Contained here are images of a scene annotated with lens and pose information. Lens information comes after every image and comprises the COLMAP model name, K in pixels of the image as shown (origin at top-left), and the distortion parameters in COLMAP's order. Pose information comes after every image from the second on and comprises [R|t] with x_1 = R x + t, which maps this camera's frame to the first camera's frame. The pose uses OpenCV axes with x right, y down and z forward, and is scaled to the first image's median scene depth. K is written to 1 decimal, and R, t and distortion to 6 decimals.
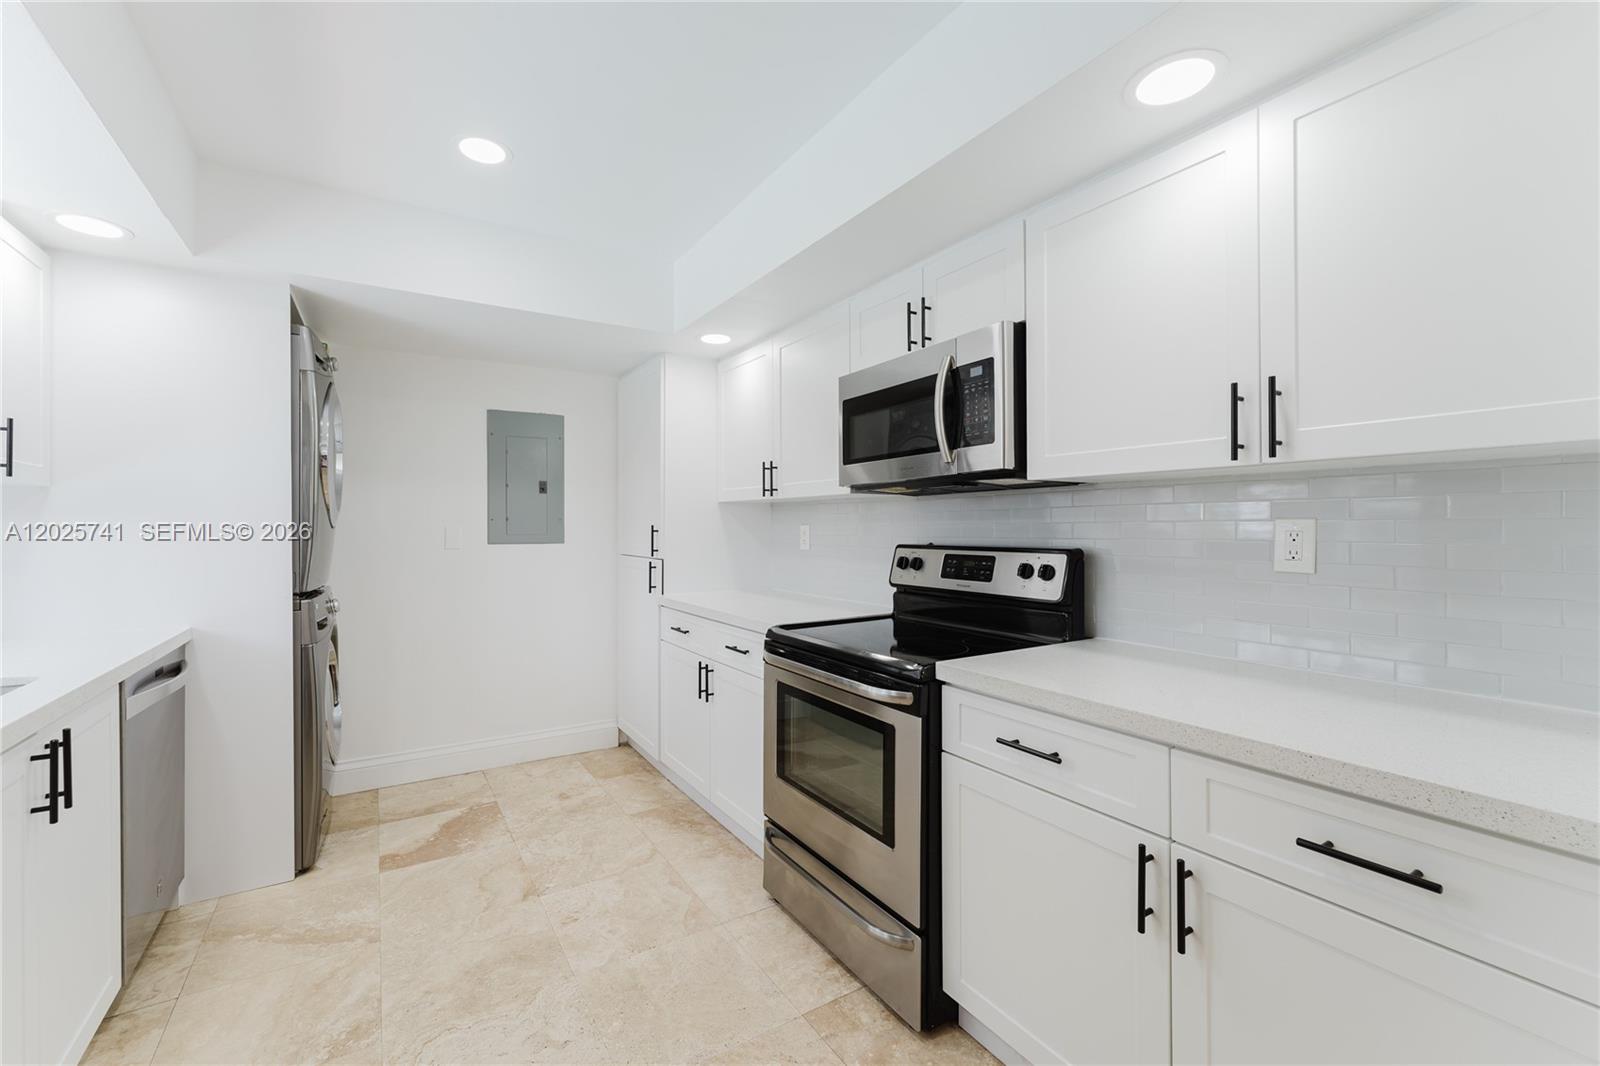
lens RADIAL K [[663.2, 0, 785.5], [0, 663.2, 521.5], [0, 0, 1]] dist [-0.001567, -0.000307]
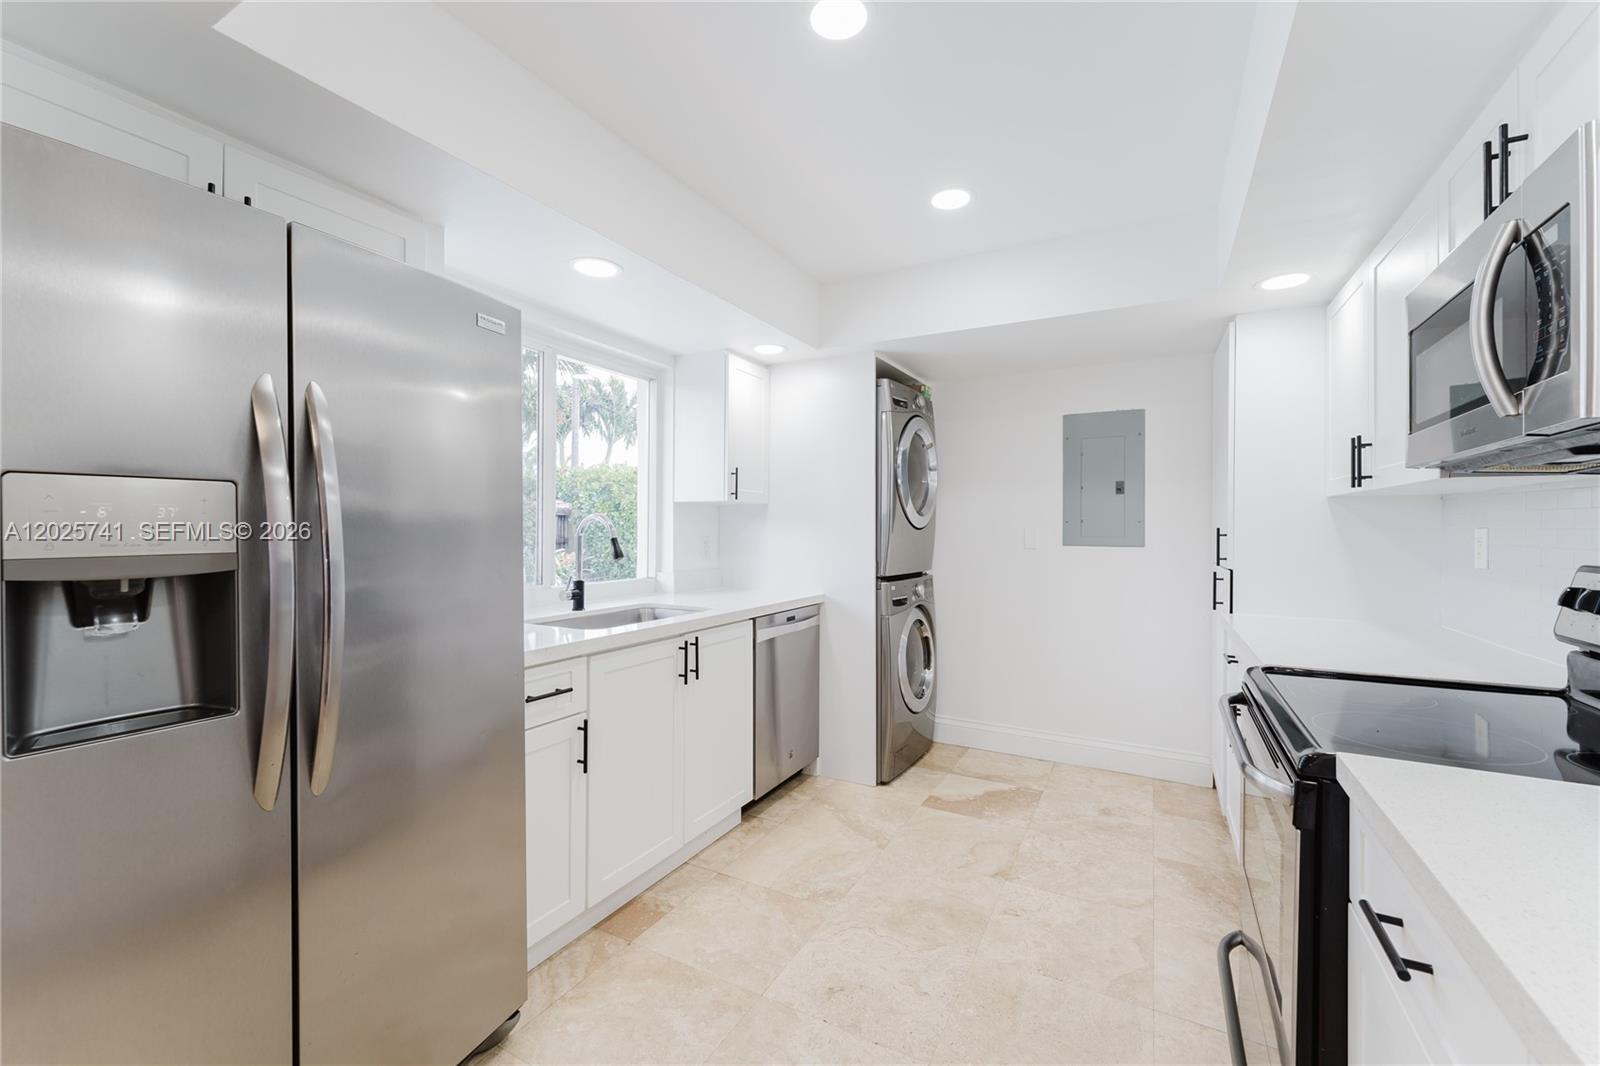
lens RADIAL K [[663.2, 0, 783.6], [0, 663.2, 524.4], [0, 0, 1]] dist [-0.001567, -0.000307]
pose [[0.482841, 0.000325, -0.875708, 0.330292], [0.002065, 0.999997, 0.001509, -0.001831], [0.875706, -0.002537, 0.482839, 0.160480]]
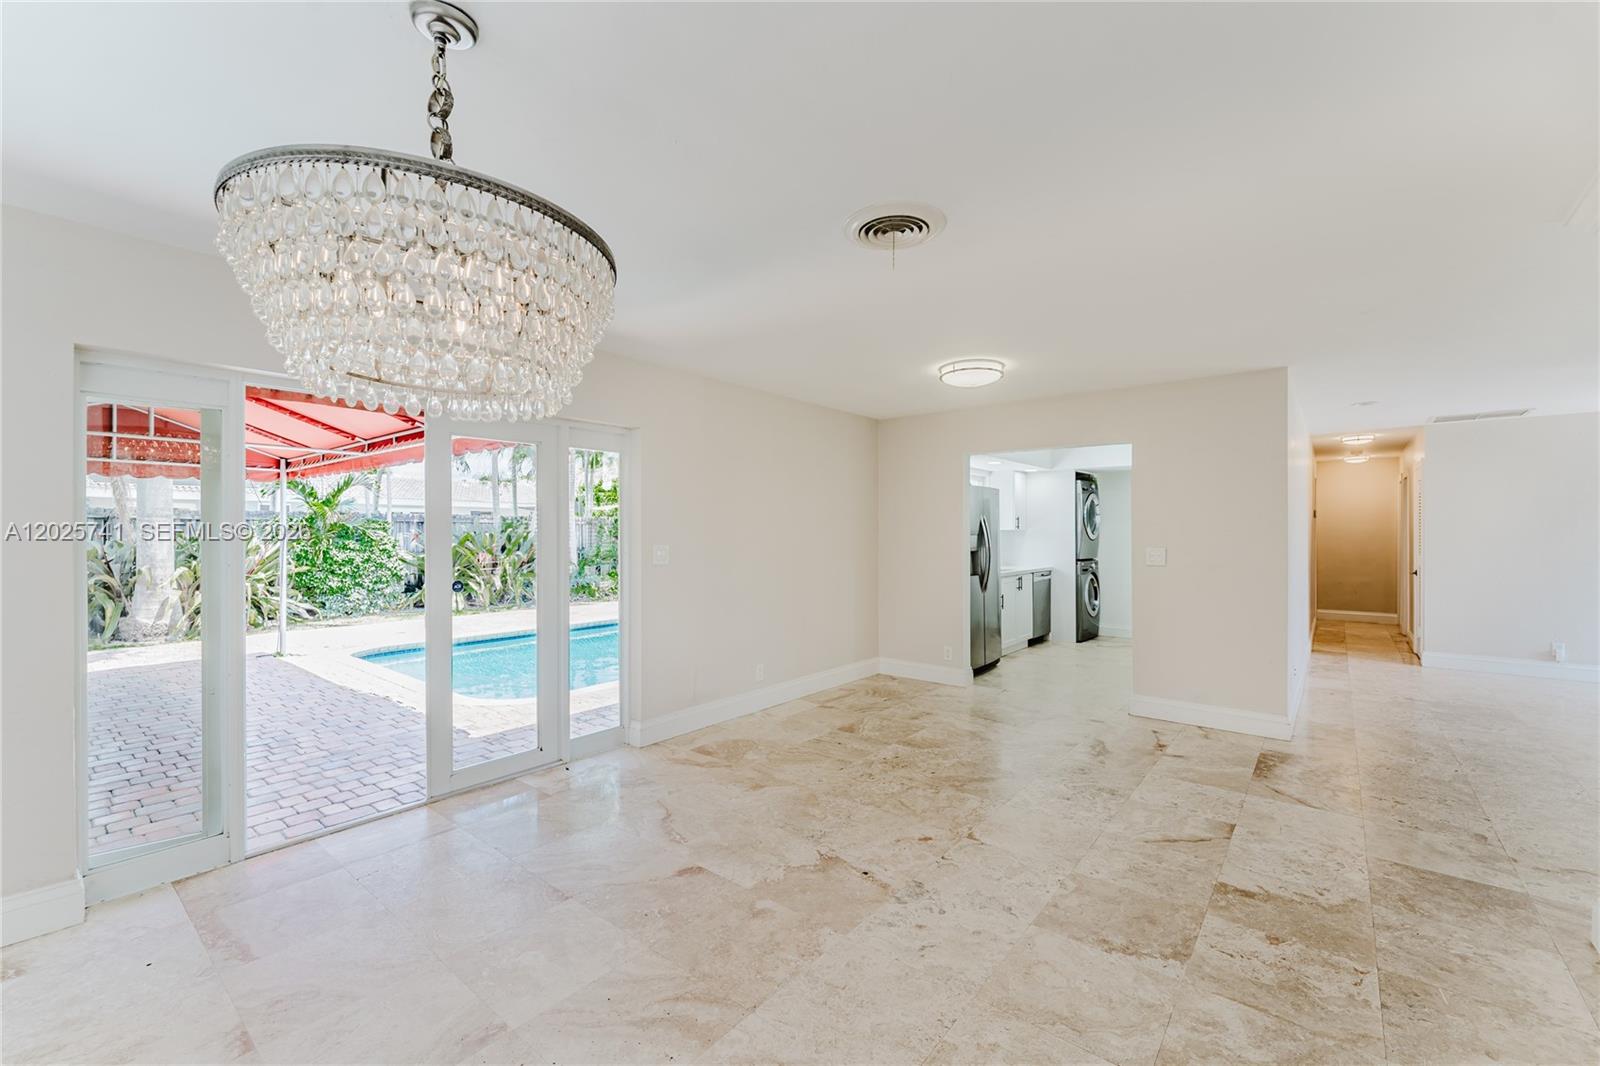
lens RADIAL K [[663.2, 0, 818.2], [0, 663.2, 531.8], [0, 0, 1]] dist [-0.001567, -0.000307]
pose [[0.343702, 0.001005, -0.939078, 1.841400], [0.005637, 0.999979, 0.003133, -0.045821], [0.939062, -0.006370, 0.343689, -1.301651]]
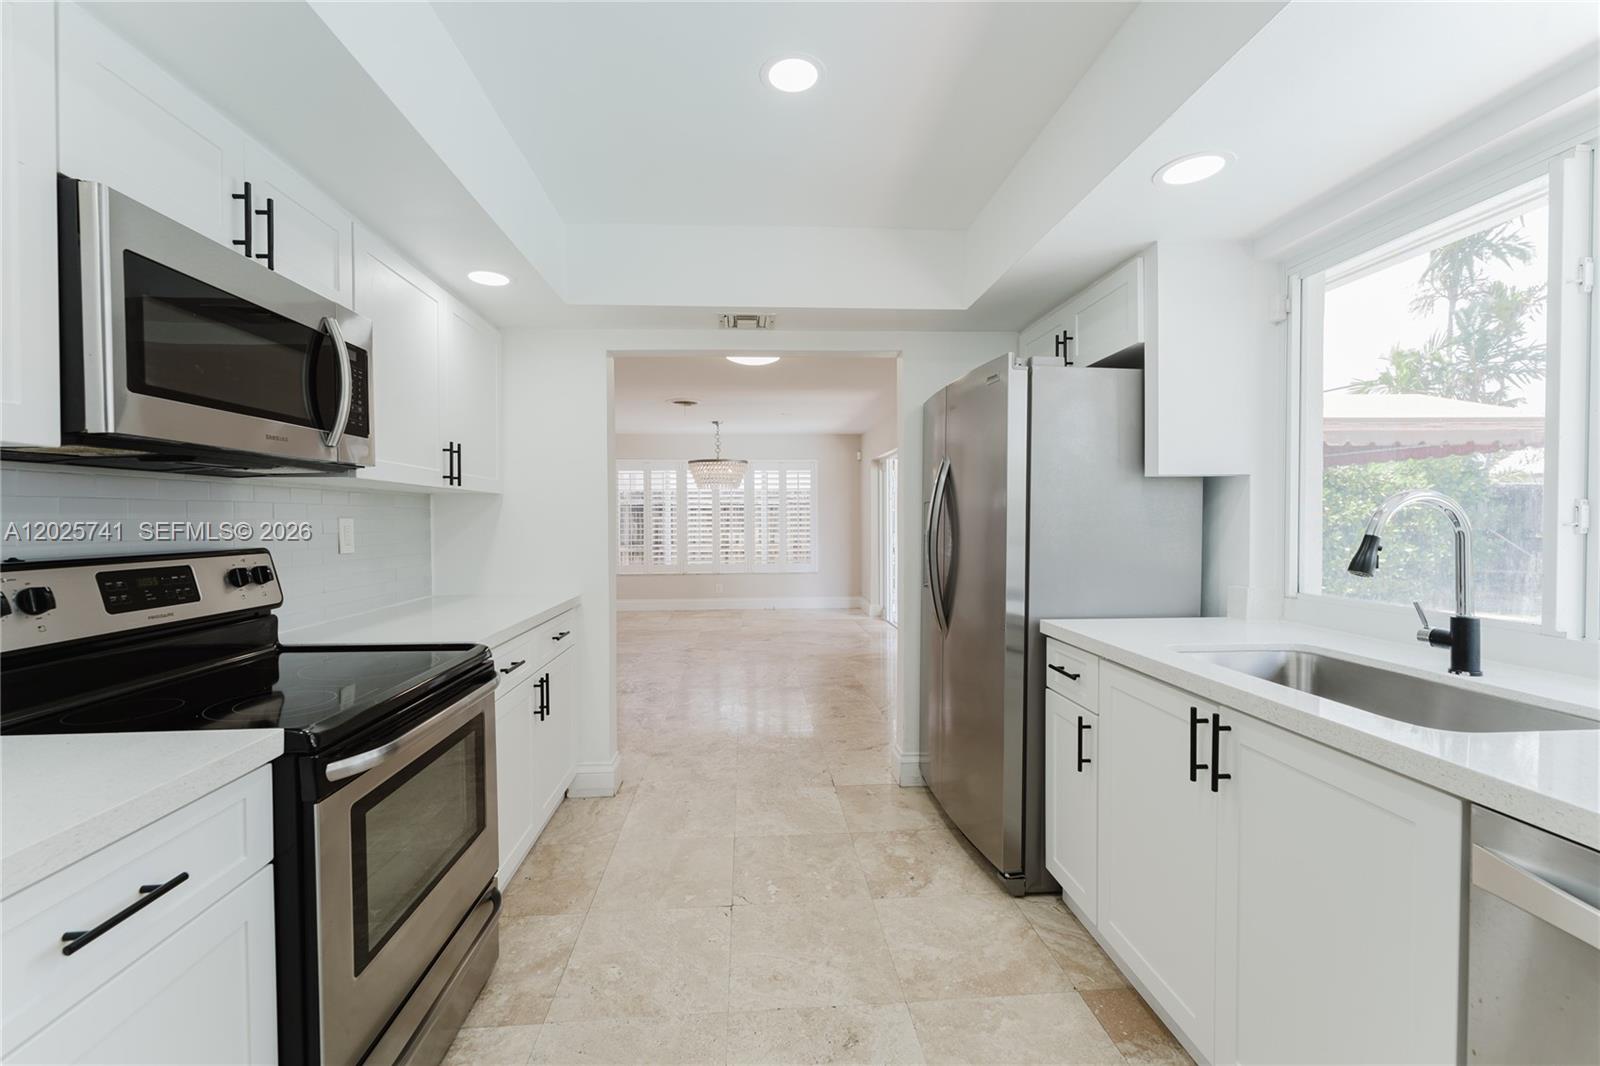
lens RADIAL K [[663.2, 0, 795.2], [0, 663.2, 535.0], [0, 0, 1]] dist [-0.001567, -0.000307]
pose [[-0.884604, -0.004245, 0.466324, -0.500040], [0.003641, 0.999865, 0.016008, 0.008907], [-0.466330, 0.015859, -0.884469, 1.112089]]
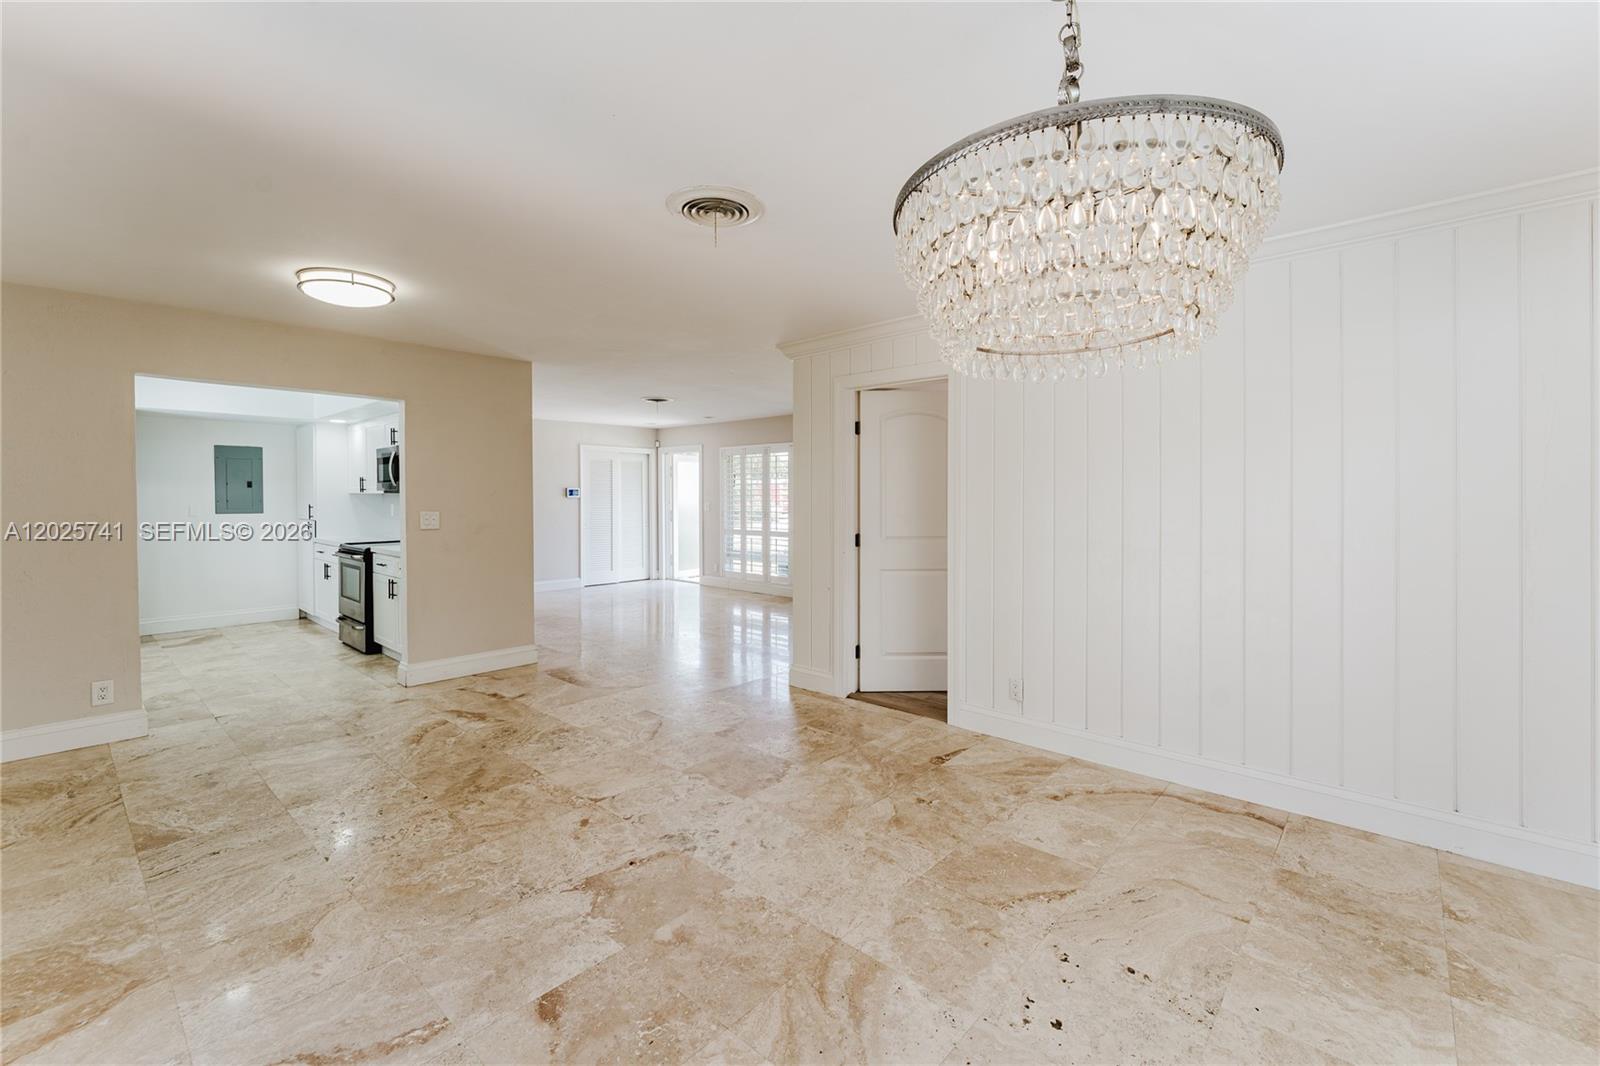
lens RADIAL K [[663.2, 0, 792.7], [0, 663.2, 505.5], [0, 0, 1]] dist [-0.001567, -0.000307]
pose [[0.958243, -0.000609, 0.285956, 0.851773], [-0.005189, 0.999796, 0.019515, -0.050380], [-0.285909, -0.020184, 0.958044, -1.856580]]
